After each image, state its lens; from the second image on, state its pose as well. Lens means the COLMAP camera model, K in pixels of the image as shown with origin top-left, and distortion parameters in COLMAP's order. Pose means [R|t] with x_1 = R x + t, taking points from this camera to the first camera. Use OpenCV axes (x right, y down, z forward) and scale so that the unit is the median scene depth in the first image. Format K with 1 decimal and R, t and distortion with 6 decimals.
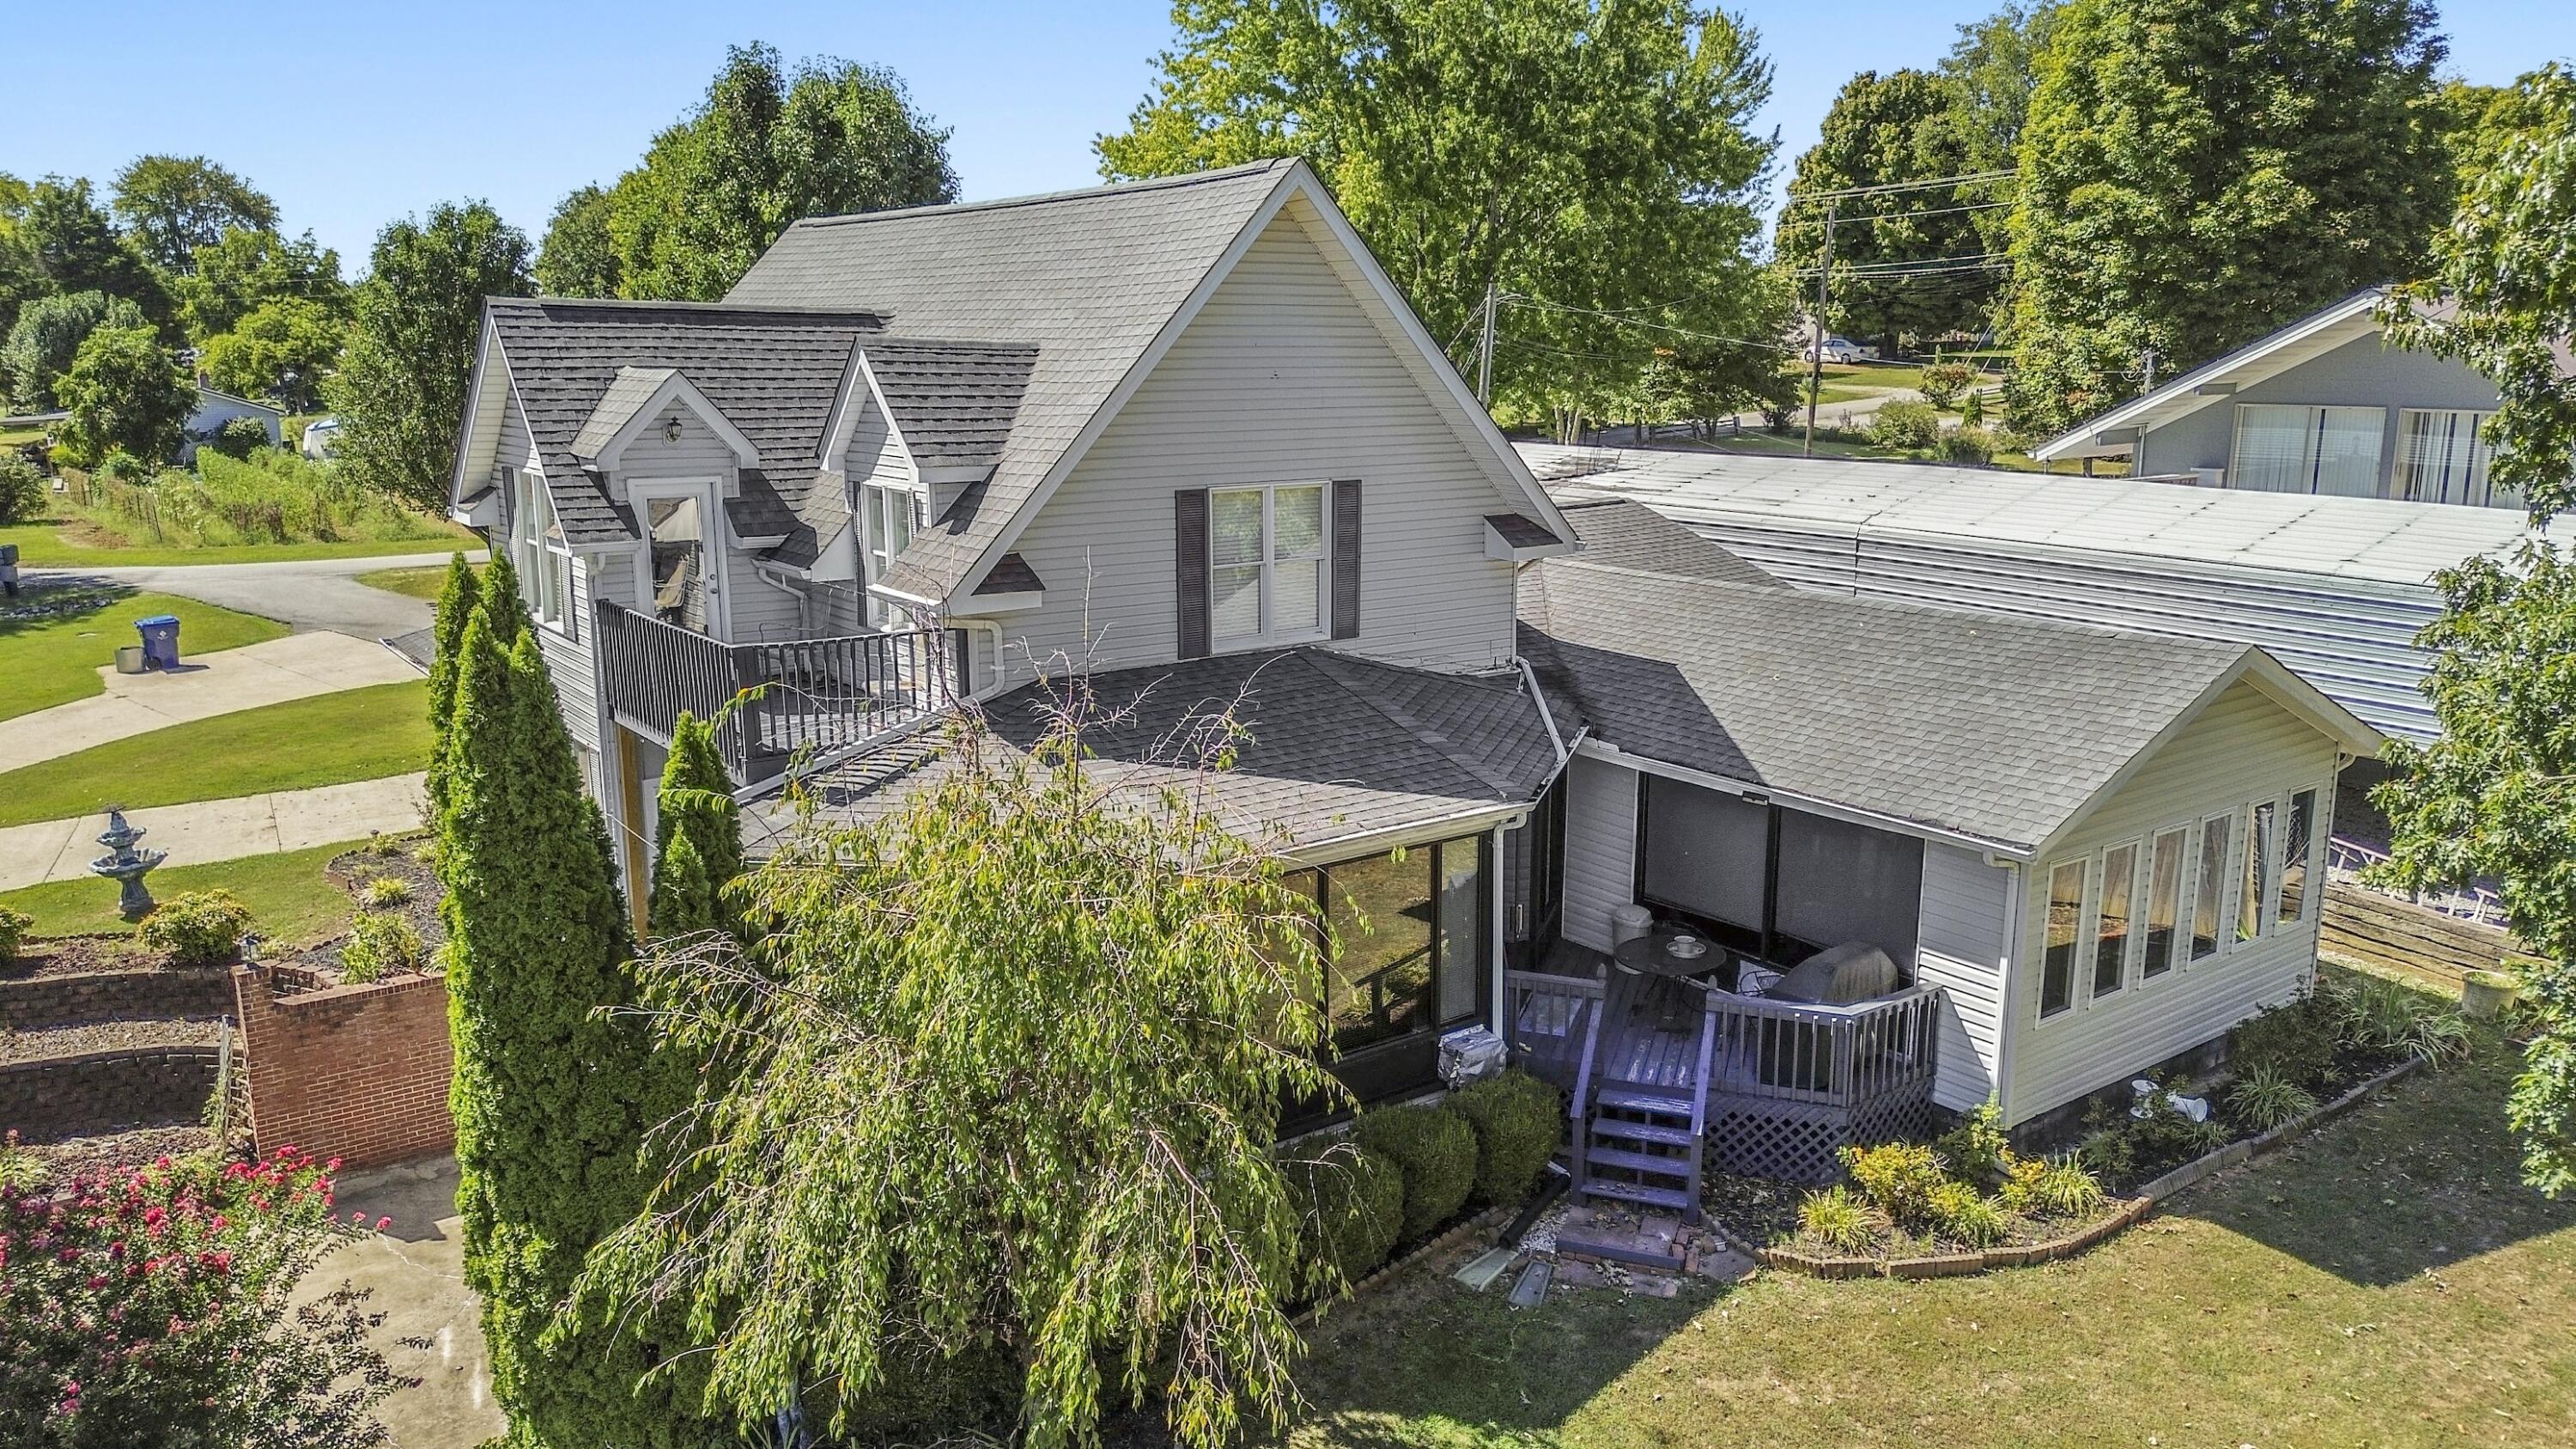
lens RADIAL K [[1808.8, 0, 1288.0], [0, 1808.8, 724.5], [0, 0, 1]] dist [0.043103, -0.040246]
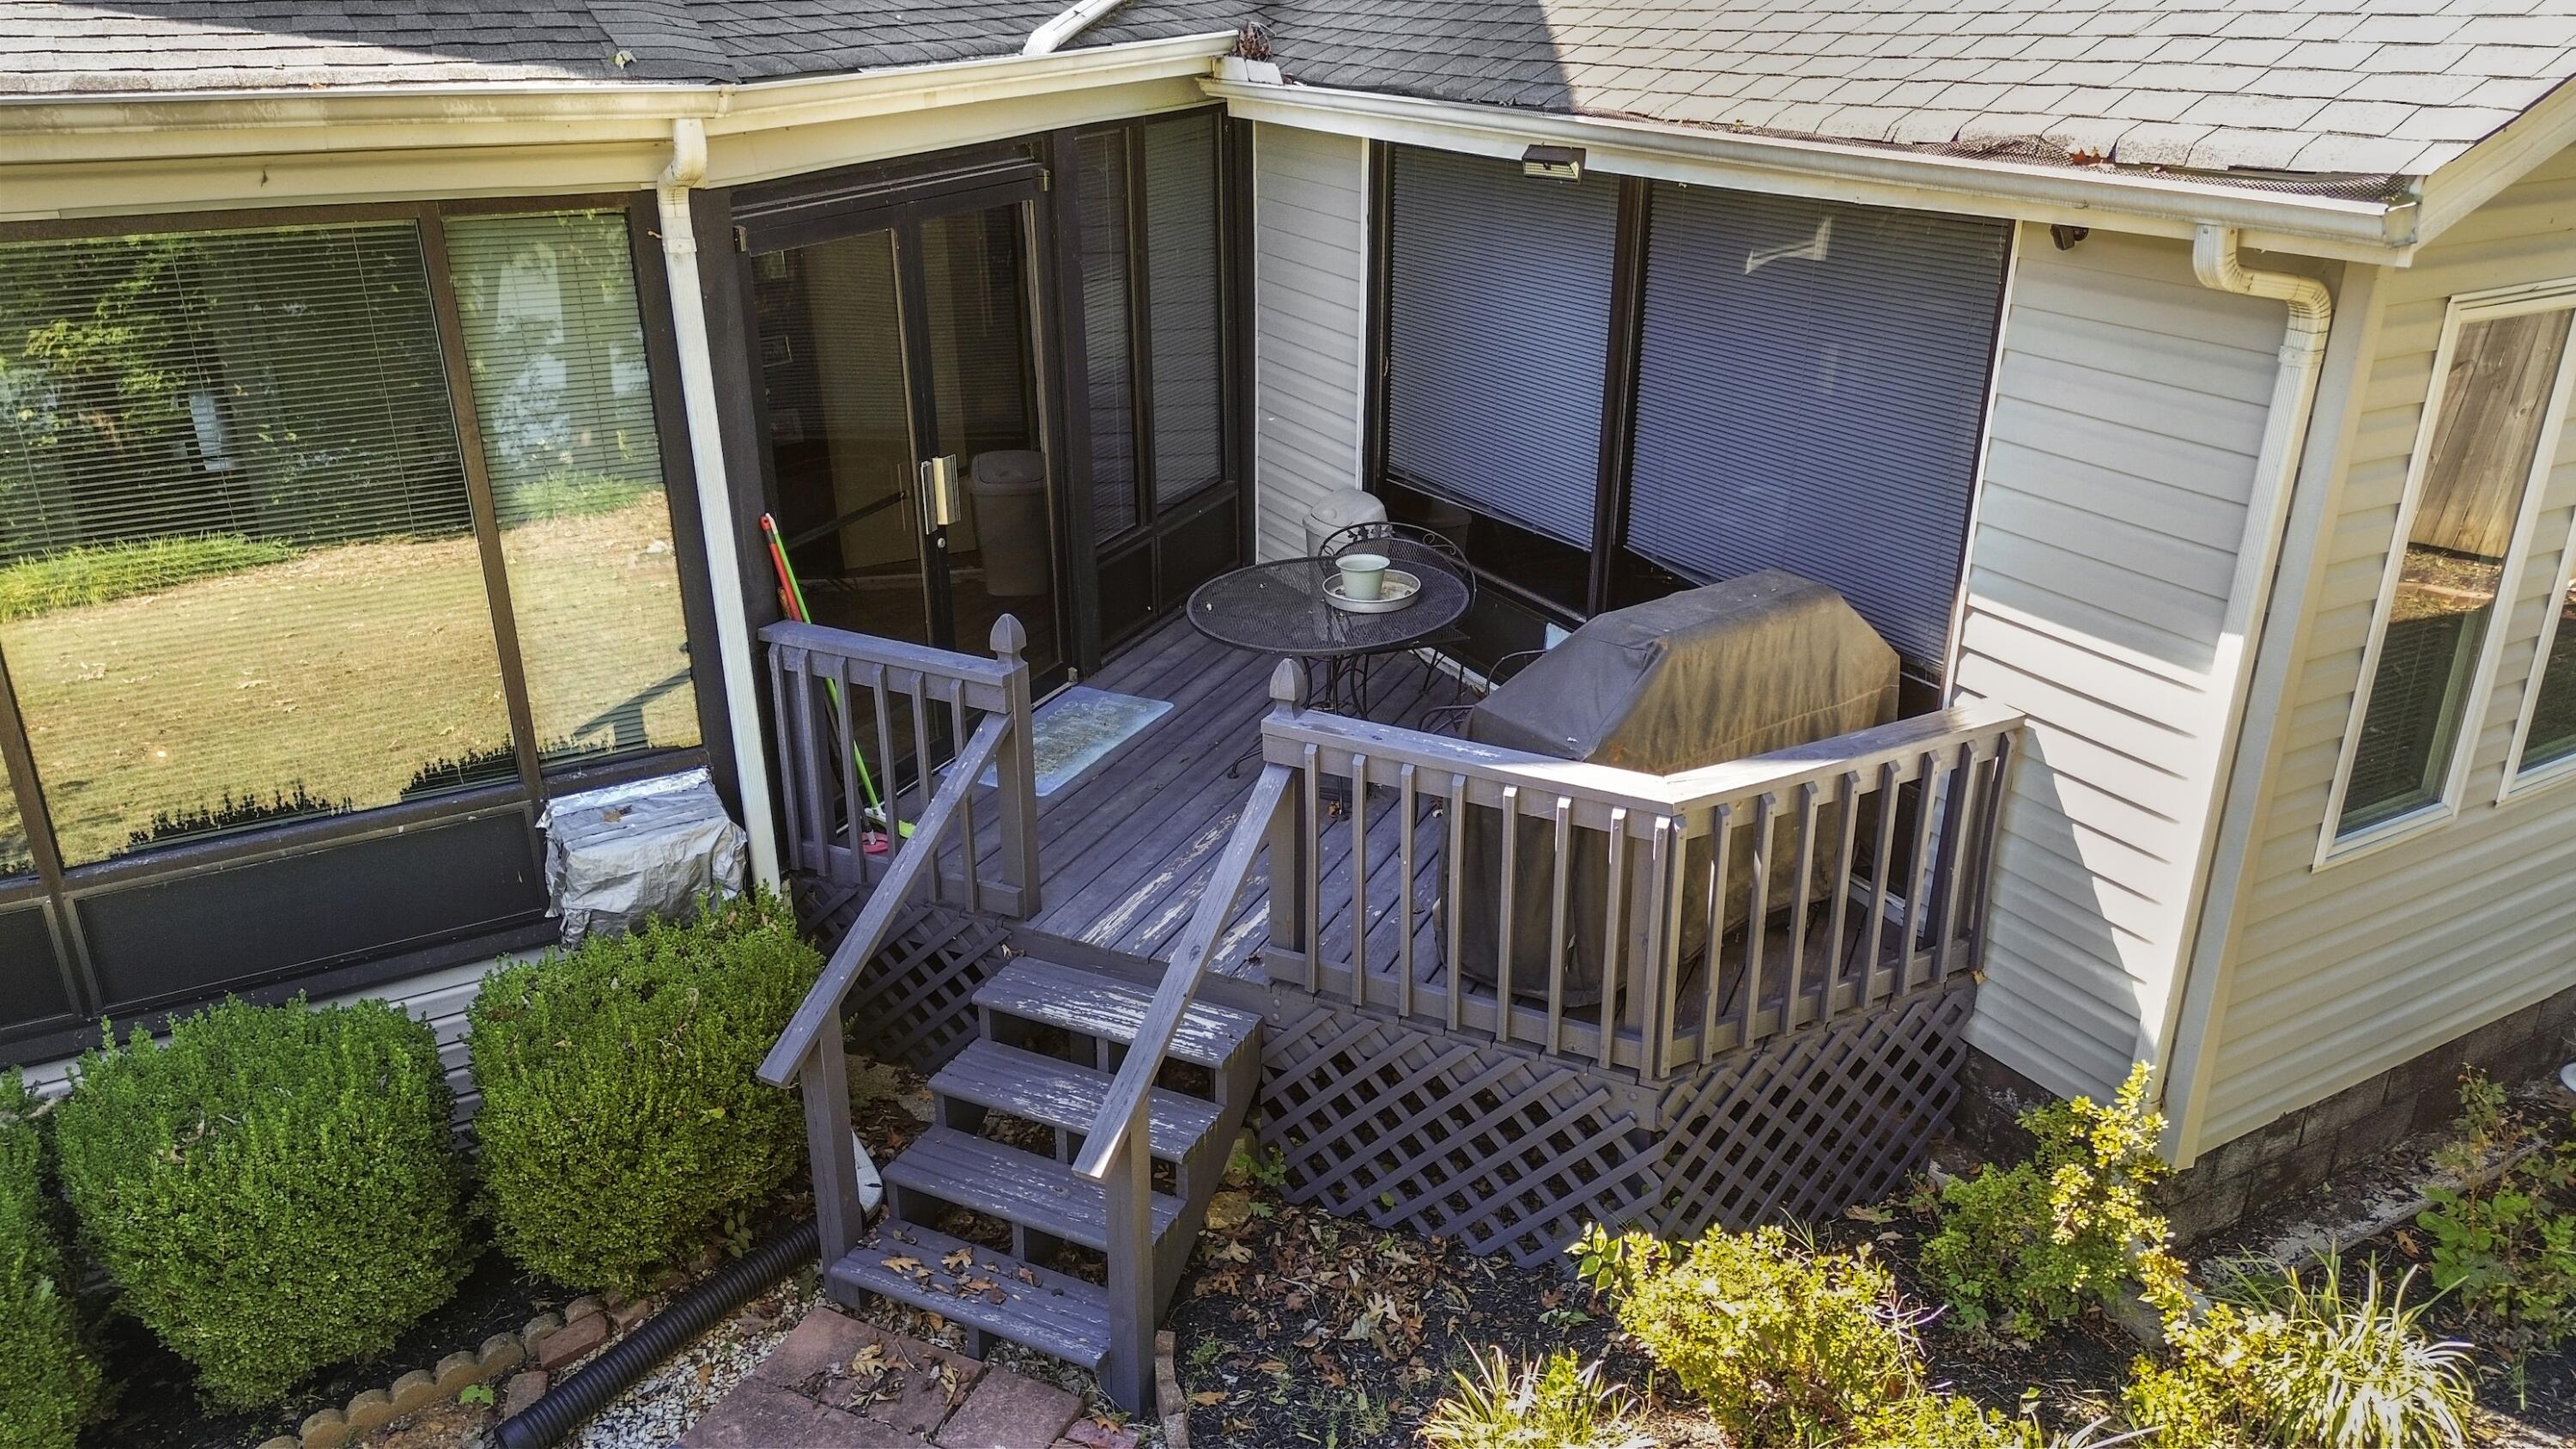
lens RADIAL K [[1808.8, 0, 1288.0], [0, 1808.8, 724.5], [0, 0, 1]] dist [0.043103, -0.040246]
pose [[0.991432, 0.044089, -0.122955, 0.273768], [-0.020211, 0.981757, 0.189065, 0.088278], [0.129048, -0.184960, 0.974236, 0.677359]]
